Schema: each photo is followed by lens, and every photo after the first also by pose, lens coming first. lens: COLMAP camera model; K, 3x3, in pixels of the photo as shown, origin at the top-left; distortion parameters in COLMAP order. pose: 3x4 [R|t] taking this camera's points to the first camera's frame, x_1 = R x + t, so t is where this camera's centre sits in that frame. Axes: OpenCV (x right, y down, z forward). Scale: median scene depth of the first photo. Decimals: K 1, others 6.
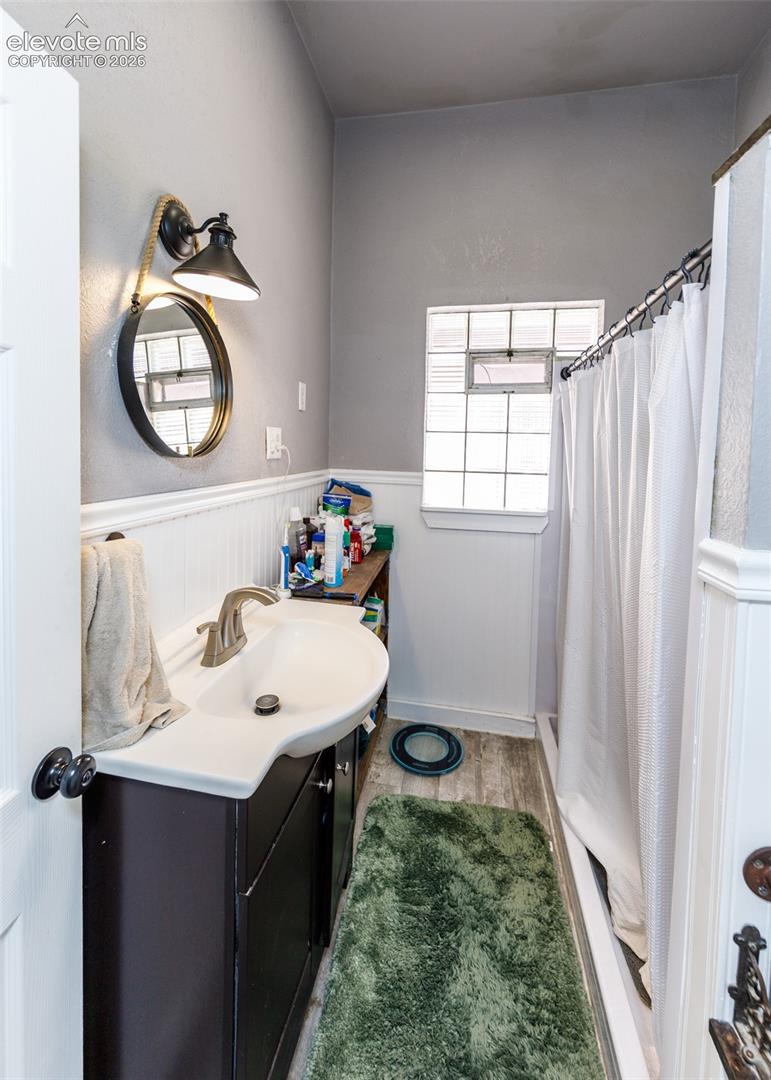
lens RADIAL K [[448.5, 0, 384.3], [0, 448.5, 465.7], [0, 0, 1]] dist [0.000958, -0.000426]
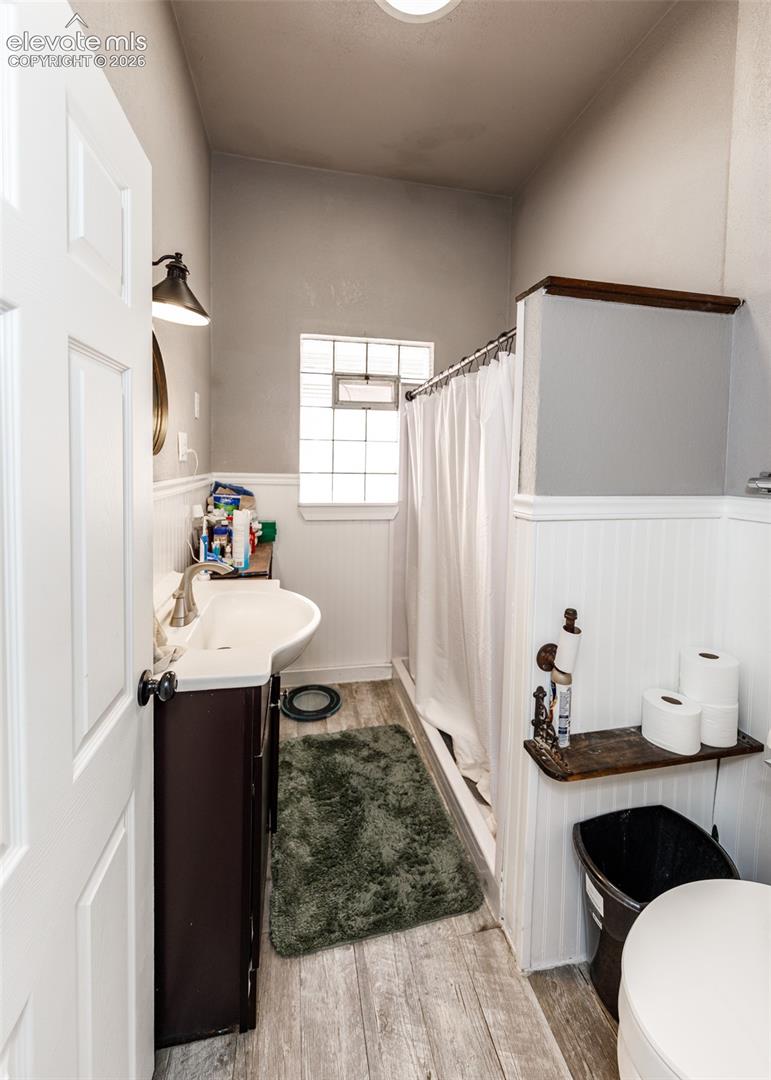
lens RADIAL K [[428.8, 0, 386.3], [0, 428.8, 480.7], [0, 0, 1]] dist [0.000815, 0.000070]
pose [[0.923664, -0.024414, 0.382426, -0.169648], [0.019798, 0.999676, 0.016002, 0.023999], [-0.382693, -0.007209, 0.923848, -0.159908]]
